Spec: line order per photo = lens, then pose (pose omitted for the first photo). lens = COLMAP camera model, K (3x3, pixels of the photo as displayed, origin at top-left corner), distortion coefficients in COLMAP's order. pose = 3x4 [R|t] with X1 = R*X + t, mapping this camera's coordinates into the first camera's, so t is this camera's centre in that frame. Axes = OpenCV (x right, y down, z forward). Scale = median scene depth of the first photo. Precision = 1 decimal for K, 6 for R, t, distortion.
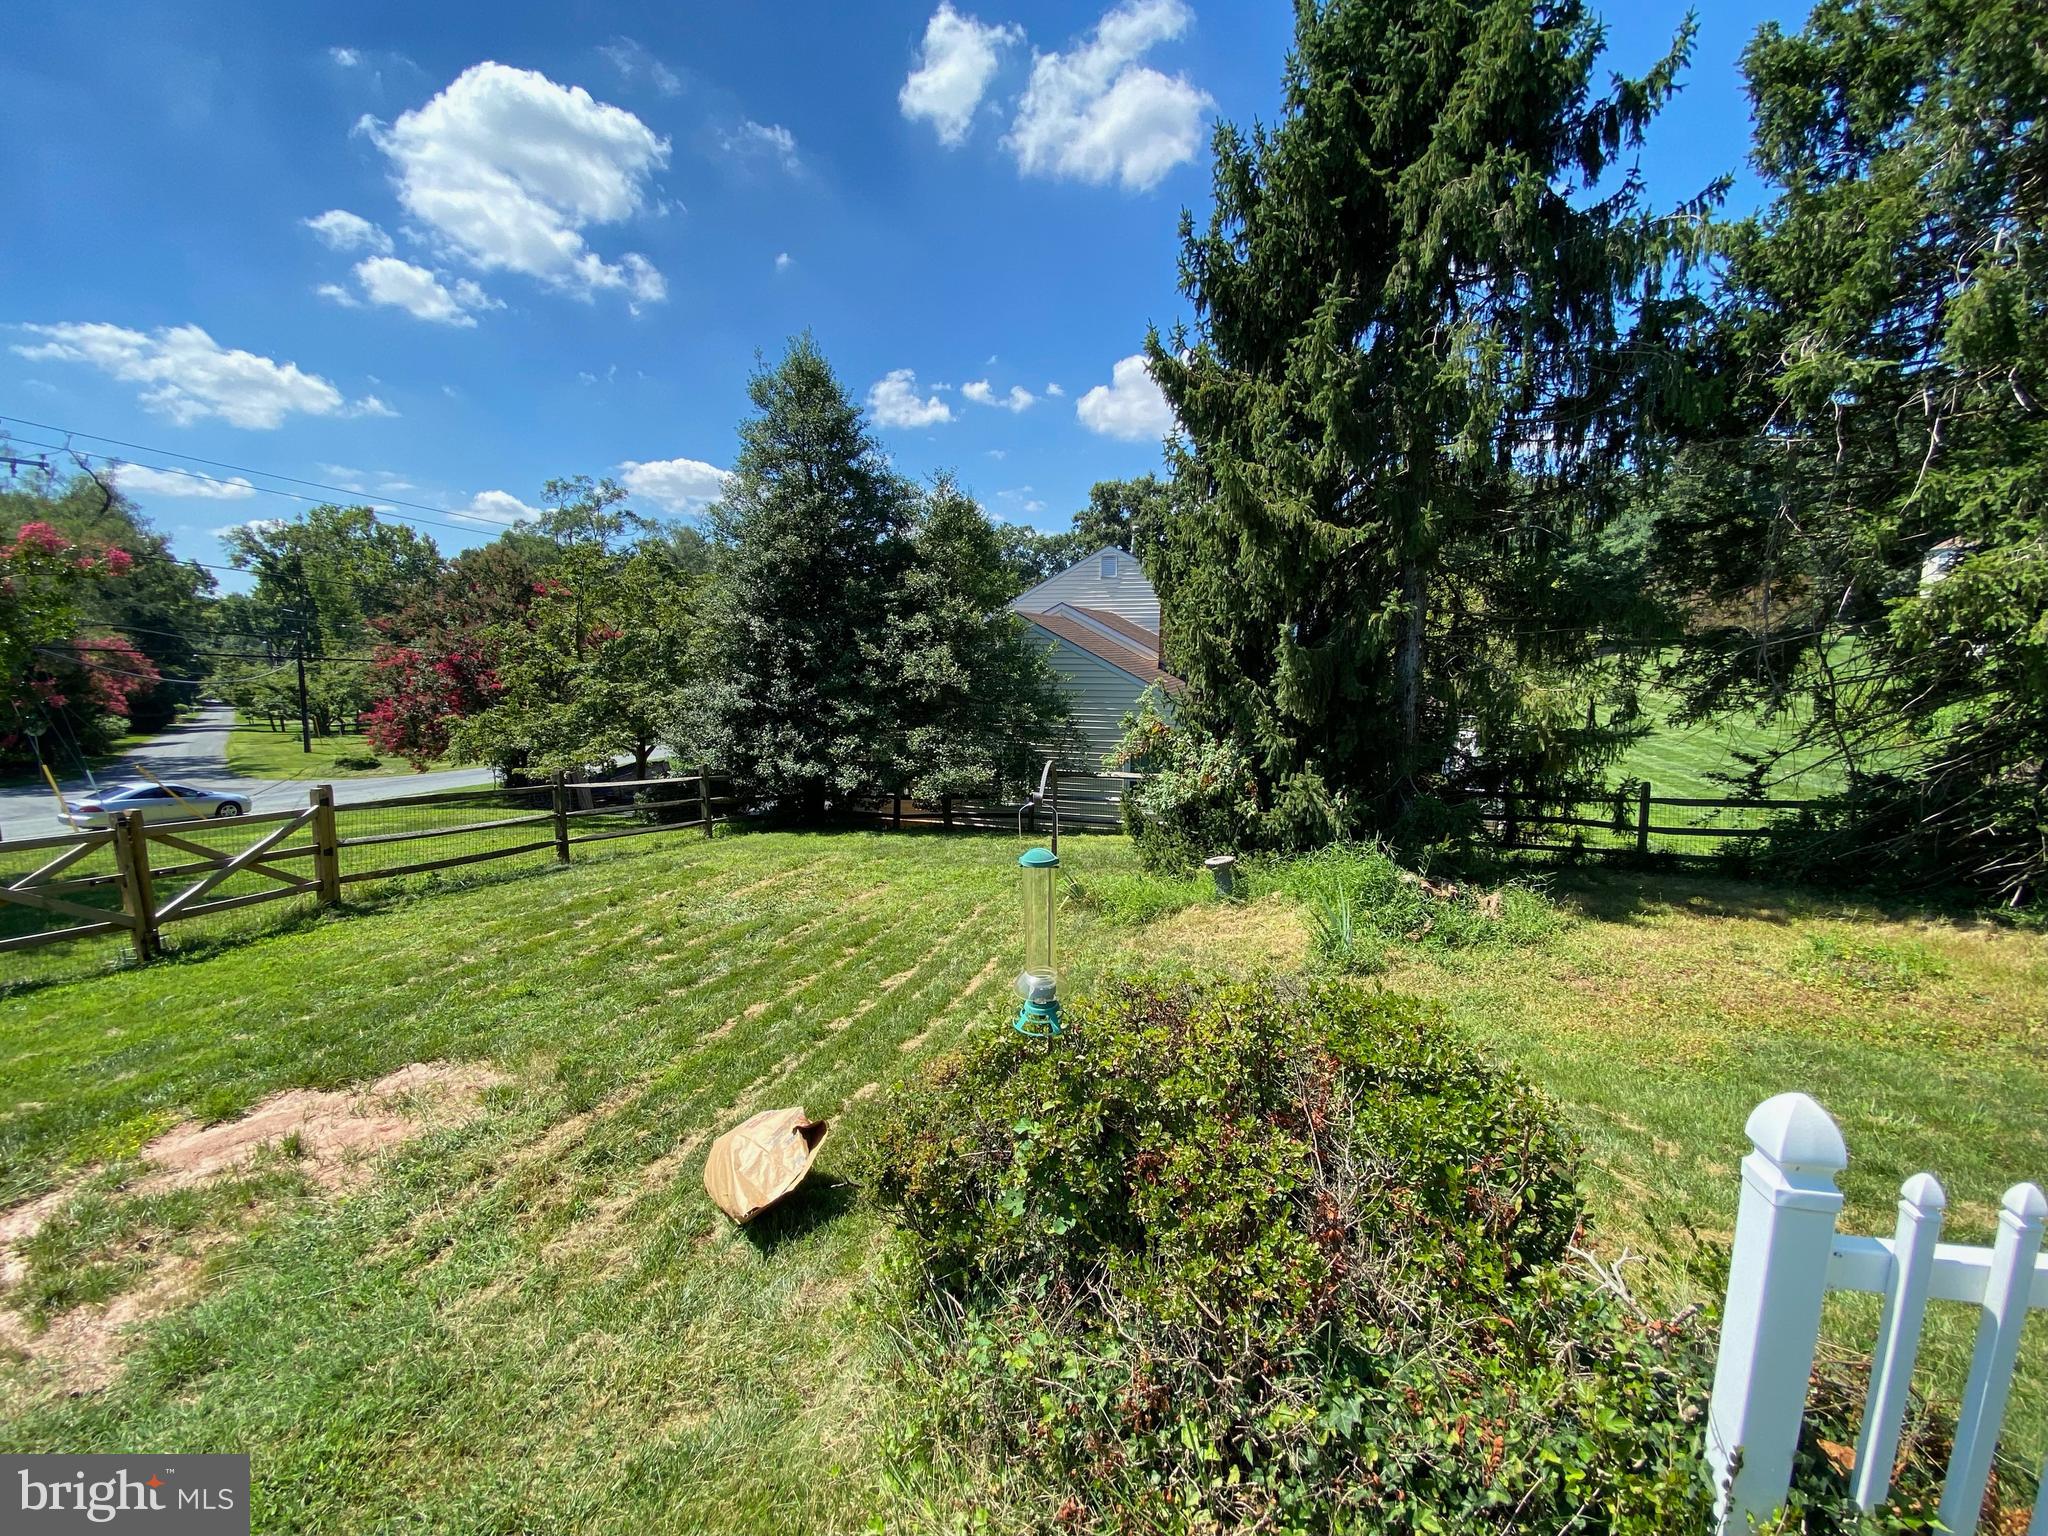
lens RADIAL K [[840.0, 0, 1019.2], [0, 840.0, 772.1], [0, 0, 1]] dist [0.014184, -0.016335]
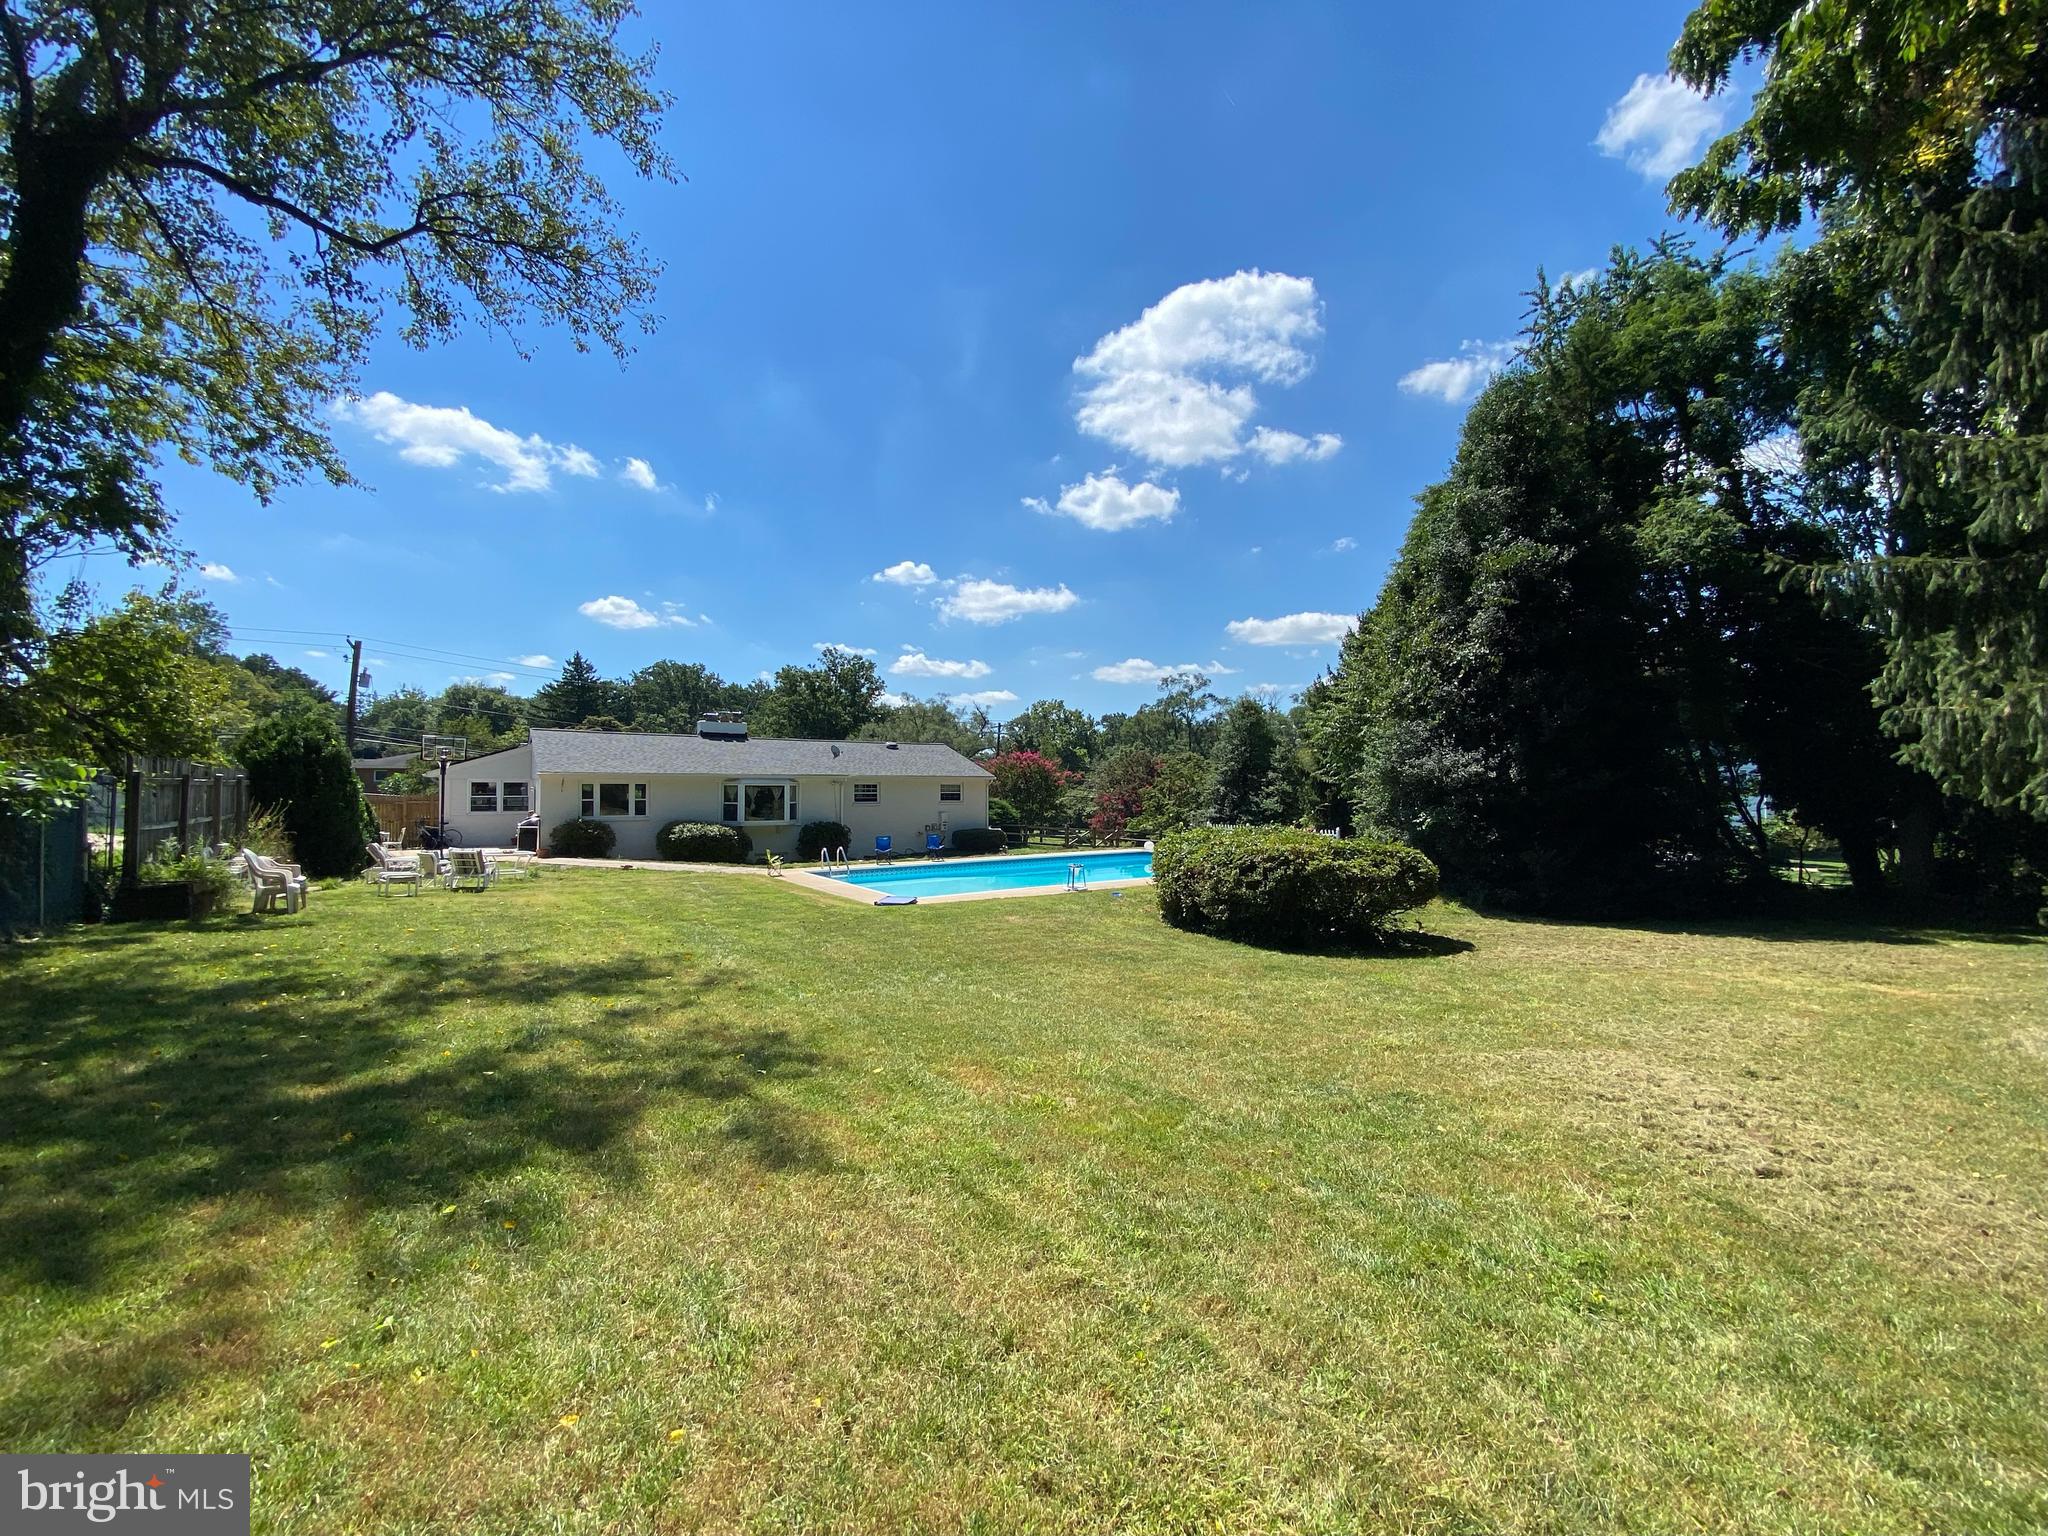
lens RADIAL K [[840.0, 0, 1010.4], [0, 840.0, 762.4], [0, 0, 1]] dist [0.014184, -0.016335]
pose [[0.782763, -0.015759, -0.622121, 0.165223], [-0.089683, 0.986388, -0.137827, 0.036286], [0.615824, 0.163680, 0.770694, -0.307195]]
